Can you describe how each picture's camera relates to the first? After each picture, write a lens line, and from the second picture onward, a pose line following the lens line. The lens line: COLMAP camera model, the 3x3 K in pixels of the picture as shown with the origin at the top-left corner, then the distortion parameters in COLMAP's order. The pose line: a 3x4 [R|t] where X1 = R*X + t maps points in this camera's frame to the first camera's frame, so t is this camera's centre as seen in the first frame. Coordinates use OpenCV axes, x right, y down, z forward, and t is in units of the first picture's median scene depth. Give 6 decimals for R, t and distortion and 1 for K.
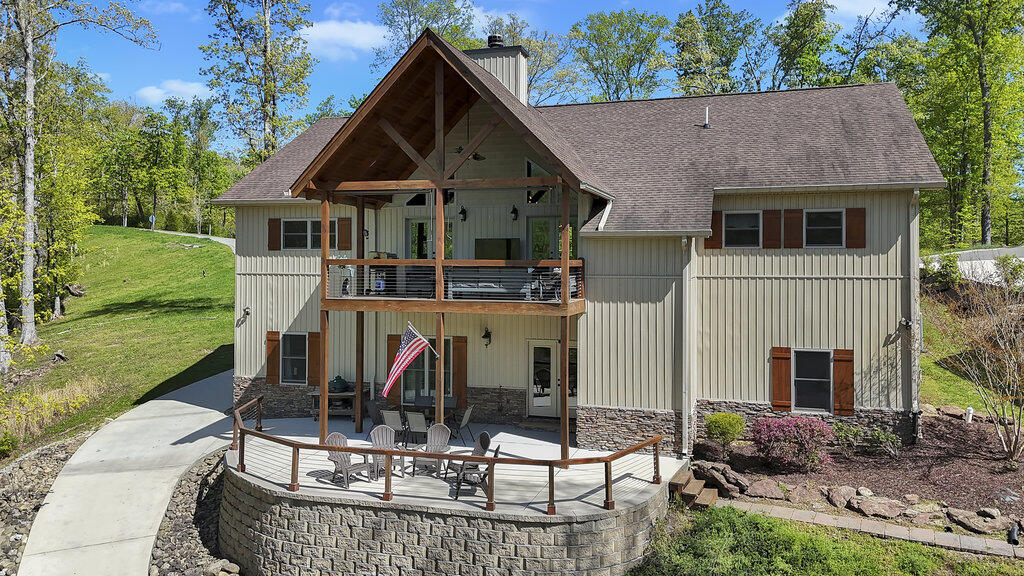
lens RADIAL K [[783.9, 0, 502.9], [0, 783.9, 262.6], [0, 0, 1]] dist [0.045304, -0.009398]
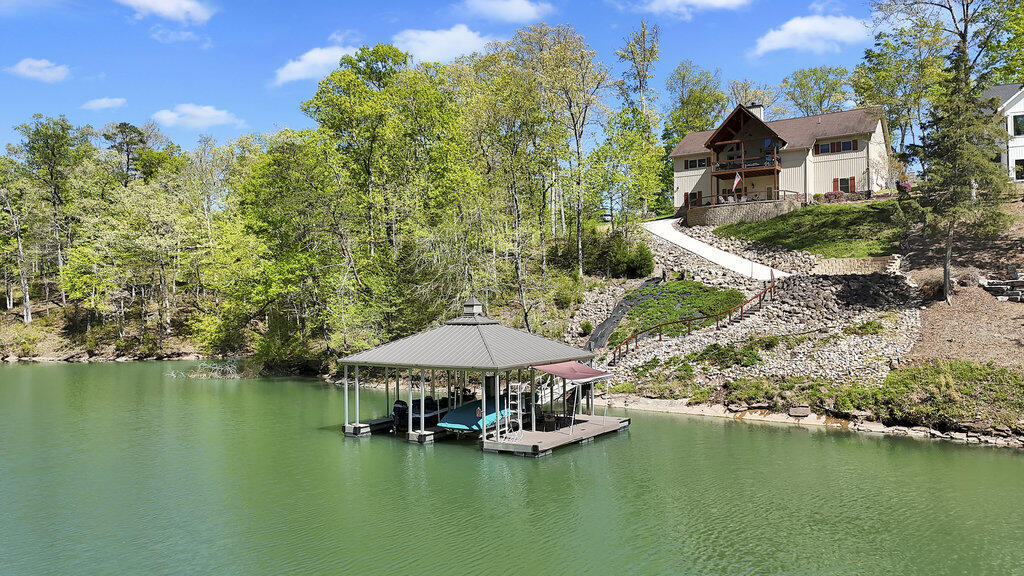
lens RADIAL K [[783.9, 0, 507.4], [0, 783.9, 289.9], [0, 0, 1]] dist [0.045304, -0.009398]
pose [[0.965876, -0.017577, -0.258408, -0.207200], [0.011582, 0.999628, -0.024703, 0.732049], [0.258746, 0.020867, 0.965720, -3.132841]]
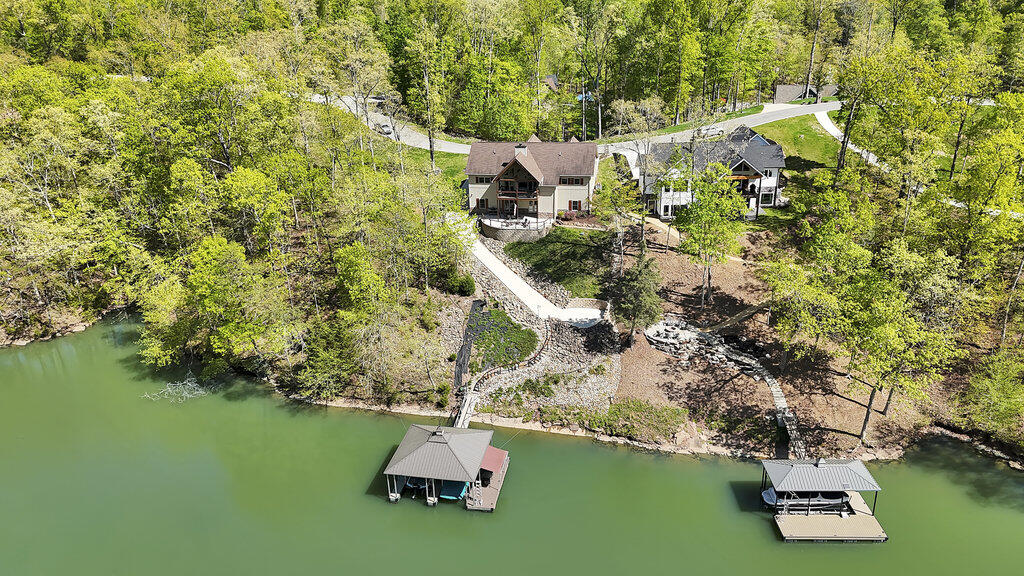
lens RADIAL K [[783.9, 0, 505.7], [0, 783.9, 280.5], [0, 0, 1]] dist [0.045304, -0.009398]
pose [[0.991693, -0.073169, 0.105792, -0.860123], [0.030021, 0.931398, 0.362762, -1.577812], [-0.125077, -0.356573, 0.925857, -4.929163]]
